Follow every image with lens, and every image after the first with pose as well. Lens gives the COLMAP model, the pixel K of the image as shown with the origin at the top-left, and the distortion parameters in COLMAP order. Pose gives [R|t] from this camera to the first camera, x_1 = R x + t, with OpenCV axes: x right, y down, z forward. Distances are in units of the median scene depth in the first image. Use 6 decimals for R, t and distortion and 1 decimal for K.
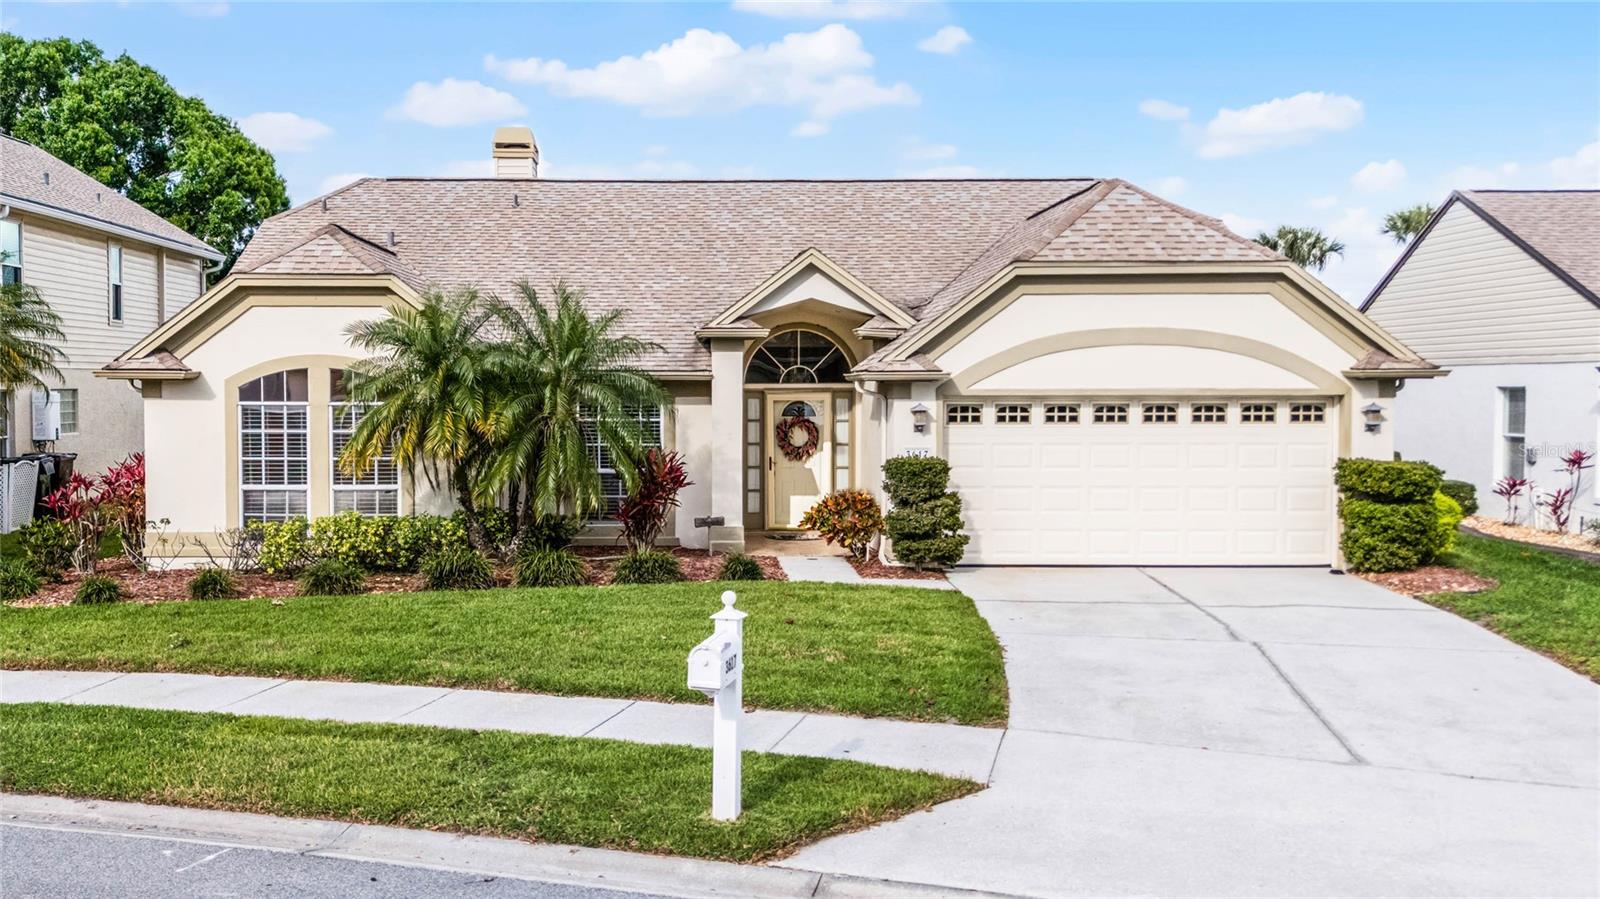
lens RADIAL K [[1551.8, 0, 671.3], [0, 1551.8, 449.1], [0, 0, 1]] dist [0.026877, 0.002115]
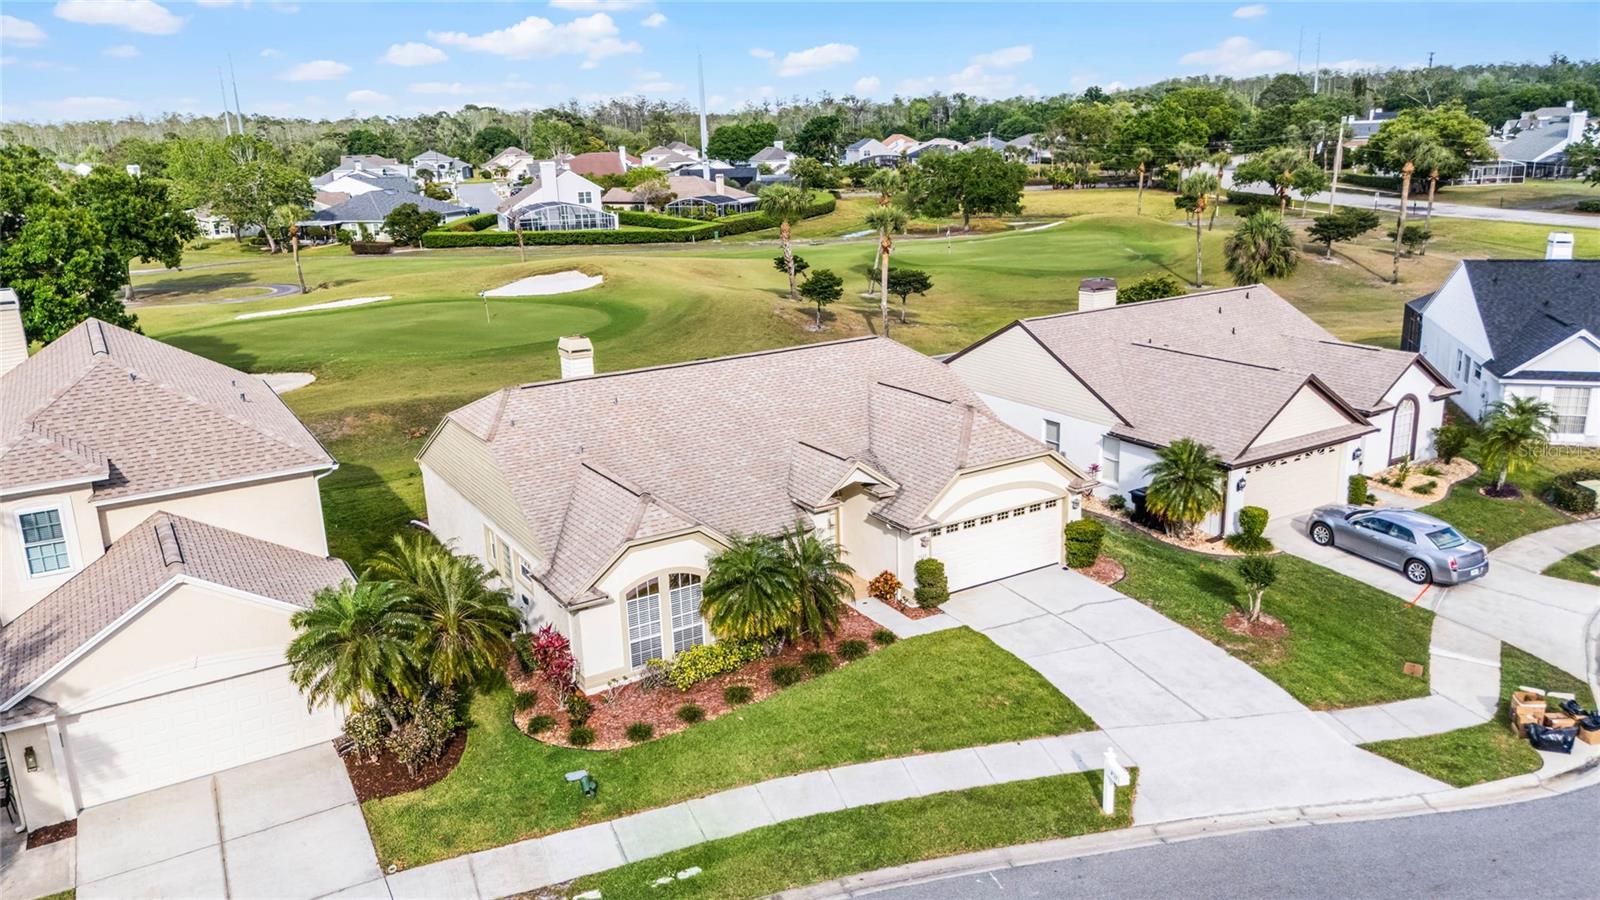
lens RADIAL K [[1185.7, 0, 800.0], [0, 1185.7, 450.0], [0, 0, 1]] dist [0.077471, -0.085988]
pose [[0.853027, -0.166711, 0.494523, -0.795141], [0.055446, 0.971191, 0.231762, -0.542790], [-0.518914, -0.170280, 0.837695, -0.301158]]
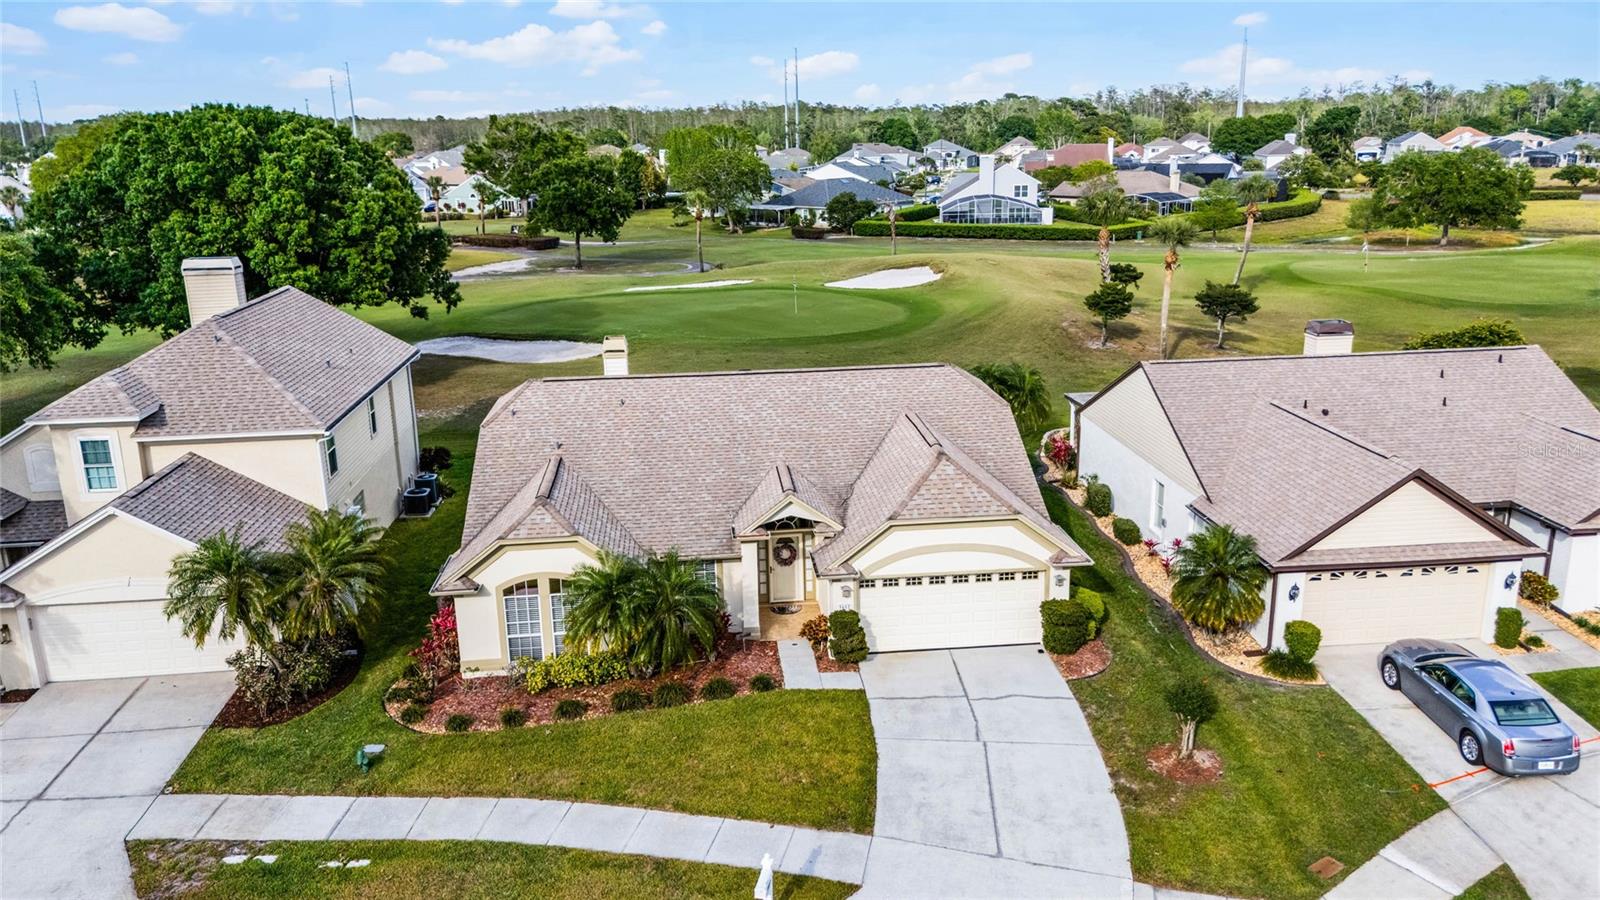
lens RADIAL K [[1185.7, 0, 800.0], [0, 1185.7, 450.0], [0, 0, 1]] dist [0.077471, -0.085988]
pose [[0.994771, -0.046376, 0.090999, -0.032950], [0.024951, 0.974319, 0.223783, -0.547535], [-0.099040, -0.220343, 0.970381, -0.468746]]
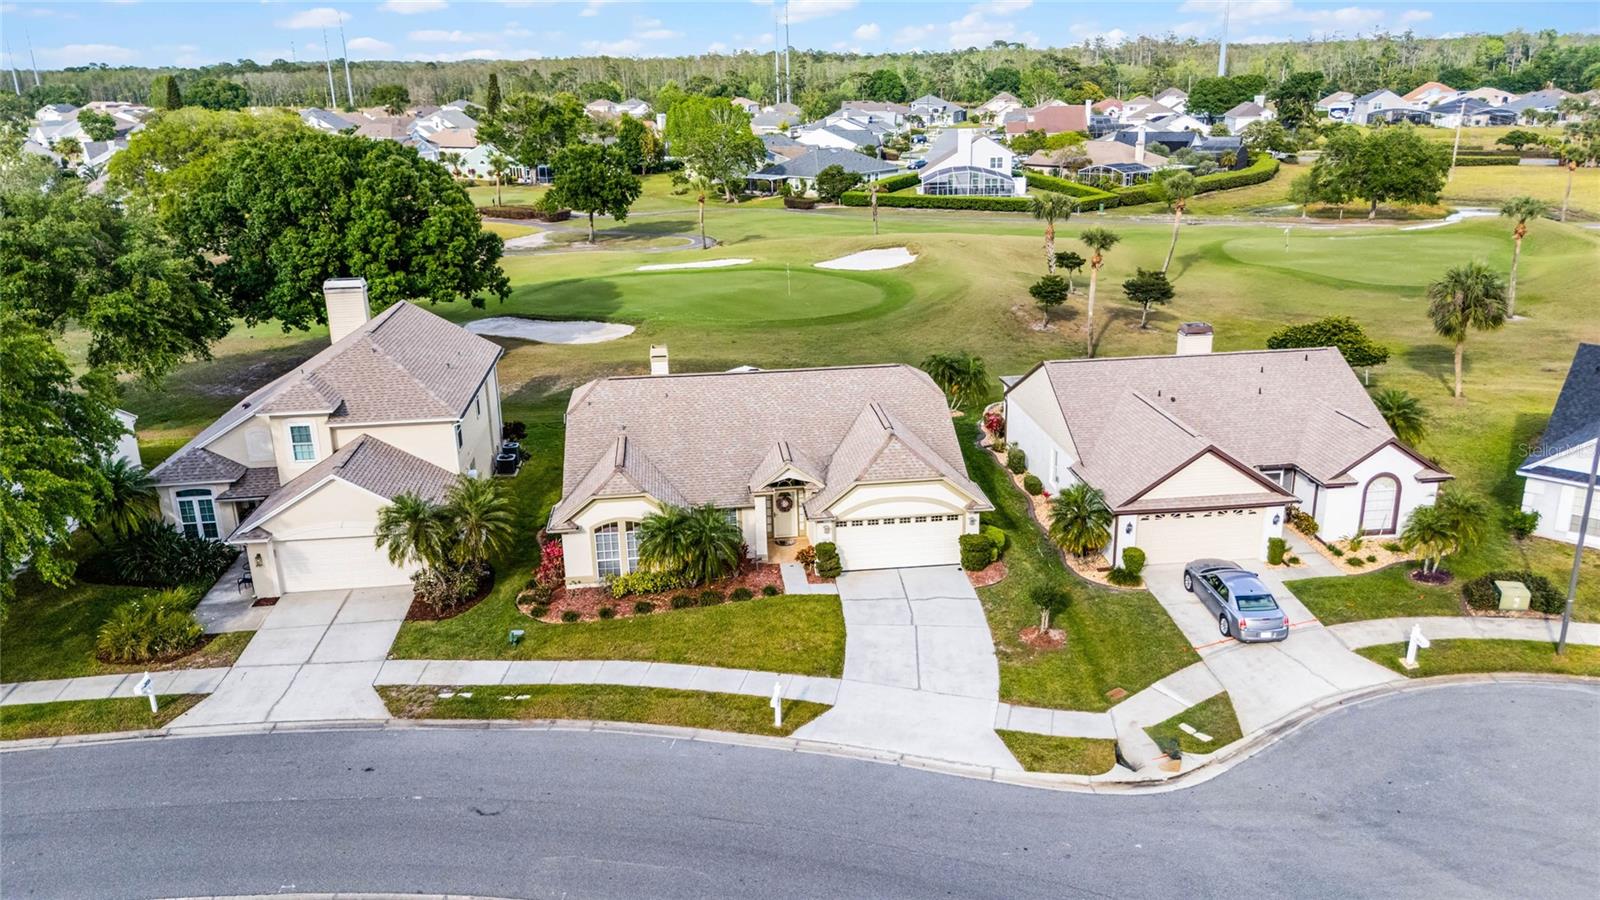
lens RADIAL K [[1185.7, 0, 800.0], [0, 1185.7, 450.0], [0, 0, 1]] dist [0.077471, -0.085988]
pose [[0.993927, -0.055103, 0.095248, -0.100067], [0.027487, 0.962474, 0.269979, -0.781869], [-0.106550, -0.265722, 0.958144, -1.146107]]
